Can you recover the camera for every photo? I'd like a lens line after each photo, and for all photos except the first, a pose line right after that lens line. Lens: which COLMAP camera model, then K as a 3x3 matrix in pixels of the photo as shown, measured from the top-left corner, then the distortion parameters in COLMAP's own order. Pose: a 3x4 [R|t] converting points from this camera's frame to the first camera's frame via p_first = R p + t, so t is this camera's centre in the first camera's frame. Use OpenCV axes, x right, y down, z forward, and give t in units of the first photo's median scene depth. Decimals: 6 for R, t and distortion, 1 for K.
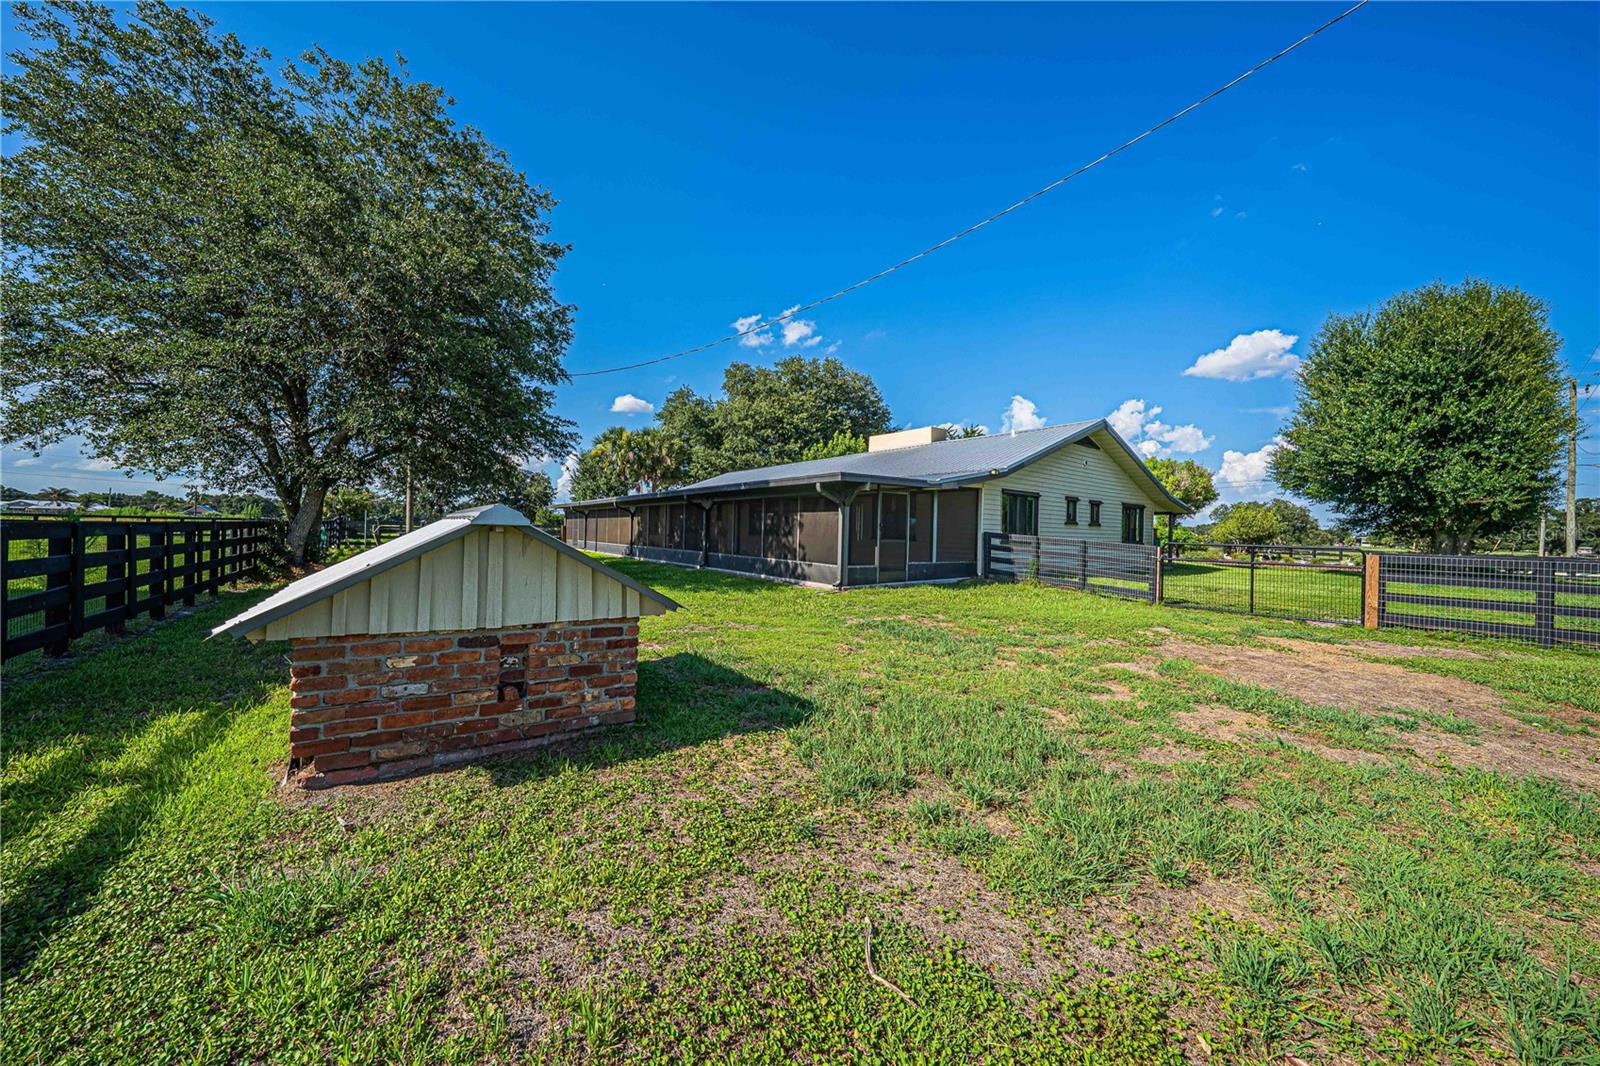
lens RADIAL K [[546.3, 0, 802.5], [0, 546.3, 519.6], [0, 0, 1]] dist [-0.009395, 0.000226]
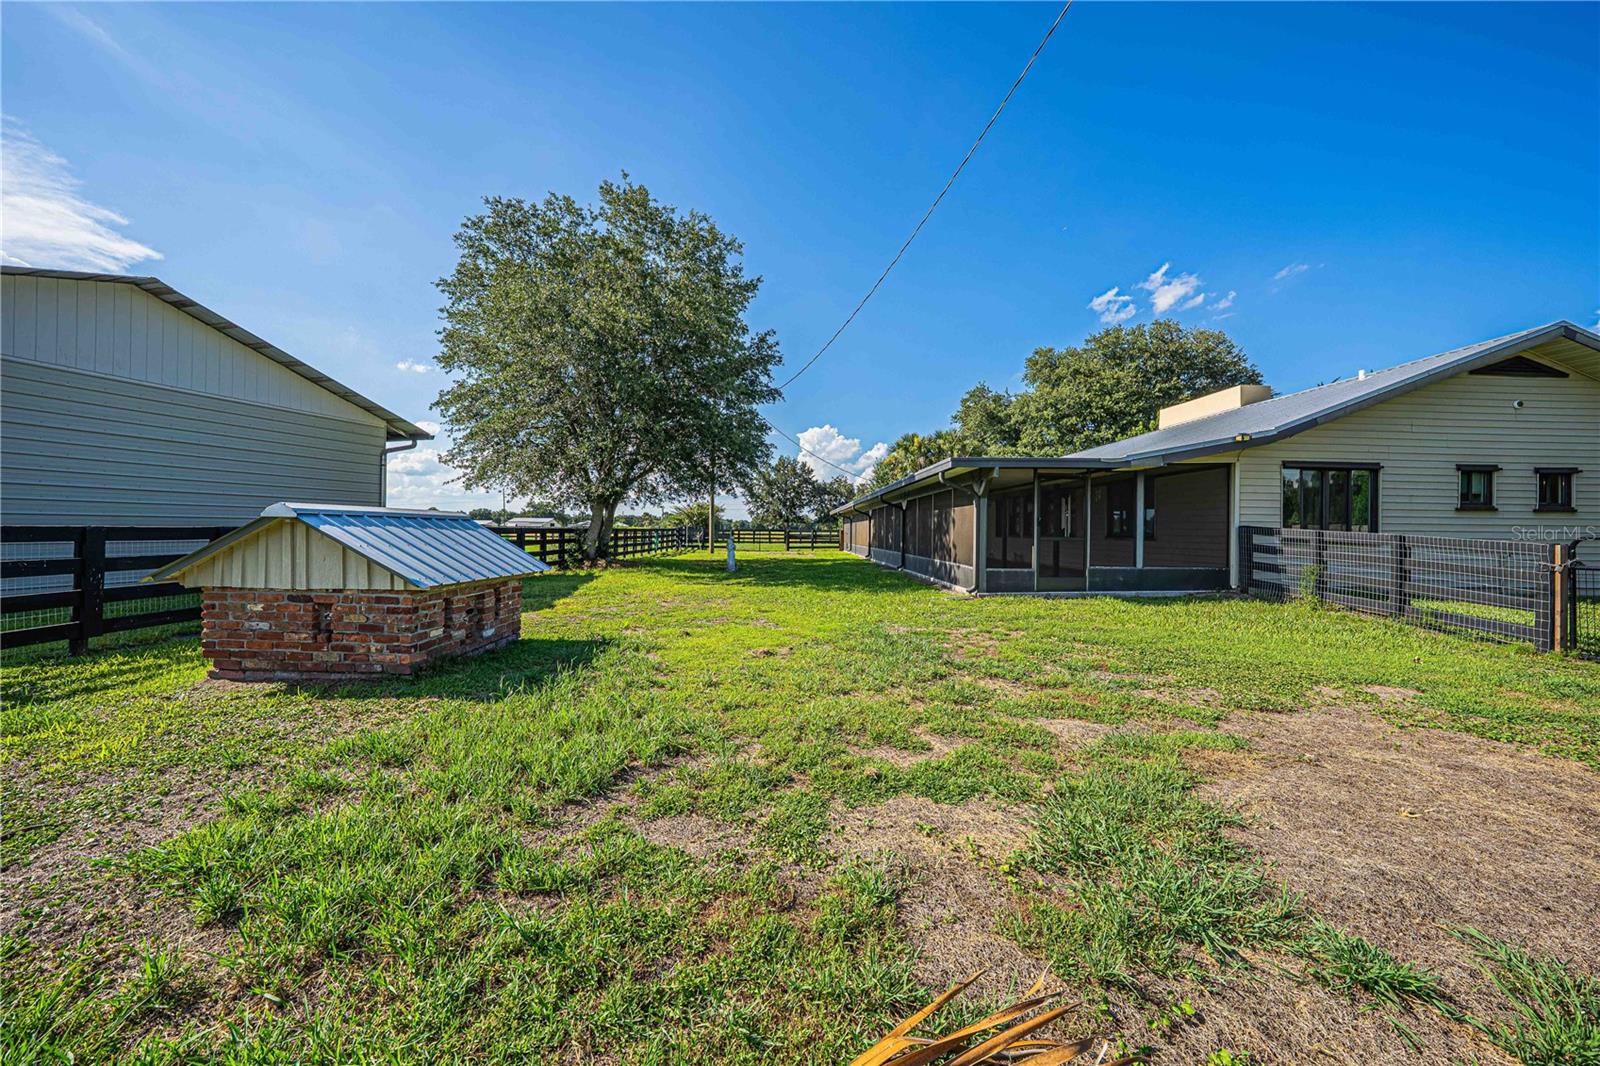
lens RADIAL K [[546.3, 0, 802.5], [0, 546.3, 519.6], [0, 0, 1]] dist [-0.009395, 0.000226]
pose [[0.822451, -0.026332, -0.568226, 0.267197], [0.021405, 0.999653, -0.015344, 0.013160], [0.568432, 0.000456, 0.822730, 0.115681]]
